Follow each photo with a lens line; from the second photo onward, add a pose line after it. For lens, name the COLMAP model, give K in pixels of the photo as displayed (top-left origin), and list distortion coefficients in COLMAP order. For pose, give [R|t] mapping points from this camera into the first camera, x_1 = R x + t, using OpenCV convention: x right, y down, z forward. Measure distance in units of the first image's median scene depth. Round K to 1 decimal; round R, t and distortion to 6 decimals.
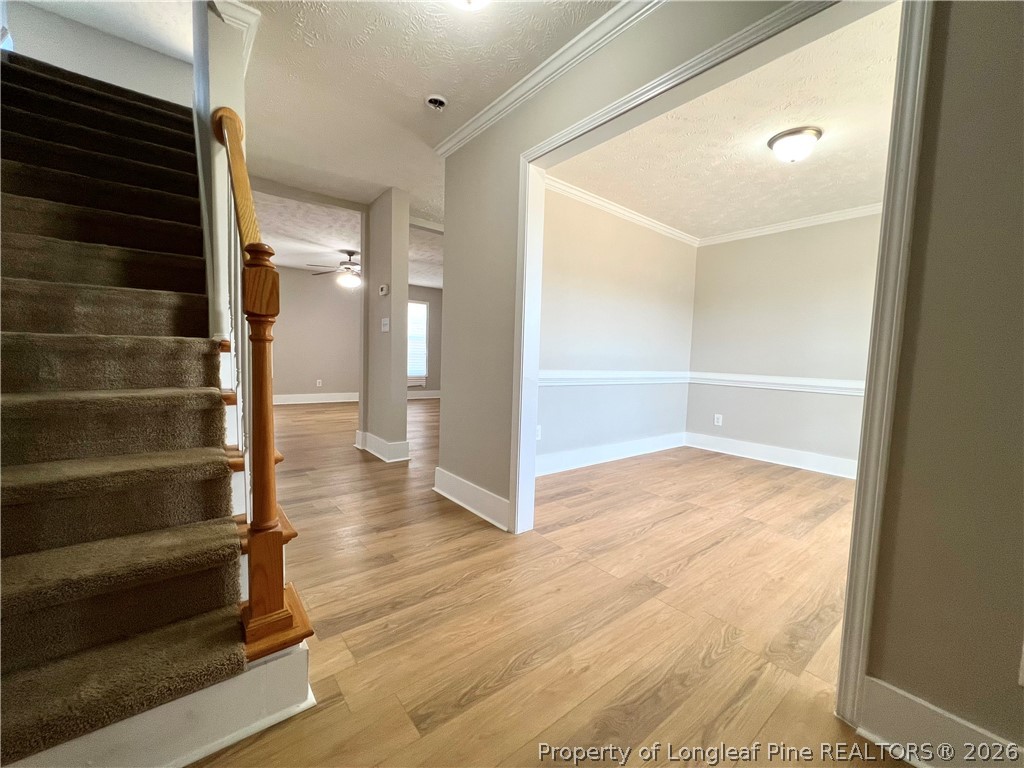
lens RADIAL K [[410.8, 0, 512.5], [0, 410.8, 384.7], [0, 0, 1]] dist [-0.002567, 0.001065]
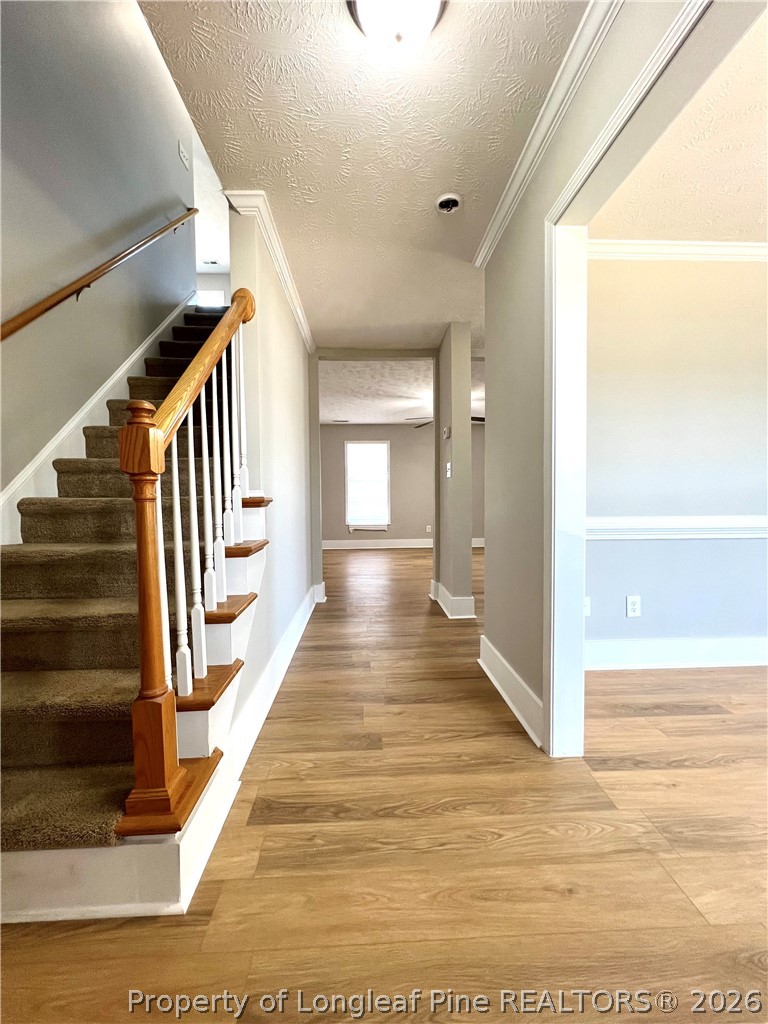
lens RADIAL K [[410.8, 0, 382.8], [0, 410.8, 512.4], [0, 0, 1]] dist [-0.002567, 0.001065]
pose [[0.805818, -0.017109, -0.591916, 0.182687], [-0.005650, 0.999315, -0.036577, -0.020132], [0.592137, 0.032818, 0.805169, 0.242303]]
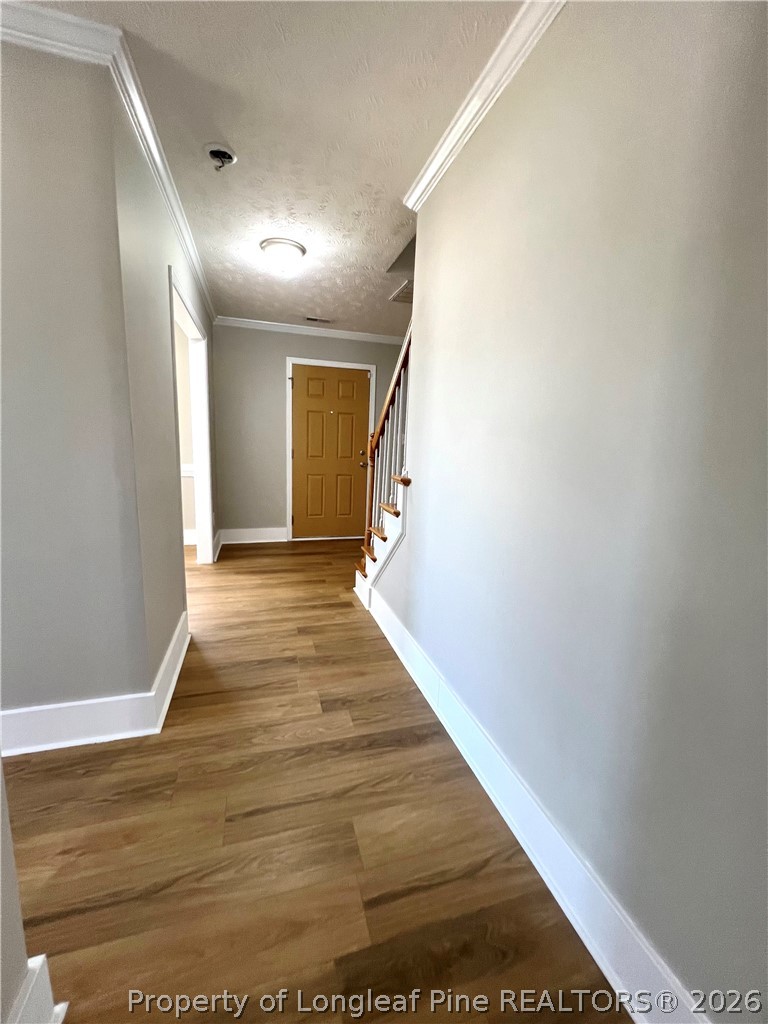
lens RADIAL K [[410.8, 0, 385.5], [0, 410.8, 511.5], [0, 0, 1]] dist [-0.002567, 0.001065]
pose [[-0.926259, -0.129725, 0.353858, -0.773164], [-0.040267, 0.967585, 0.249316, -0.228586], [-0.374730, 0.216682, -0.901458, 1.602947]]
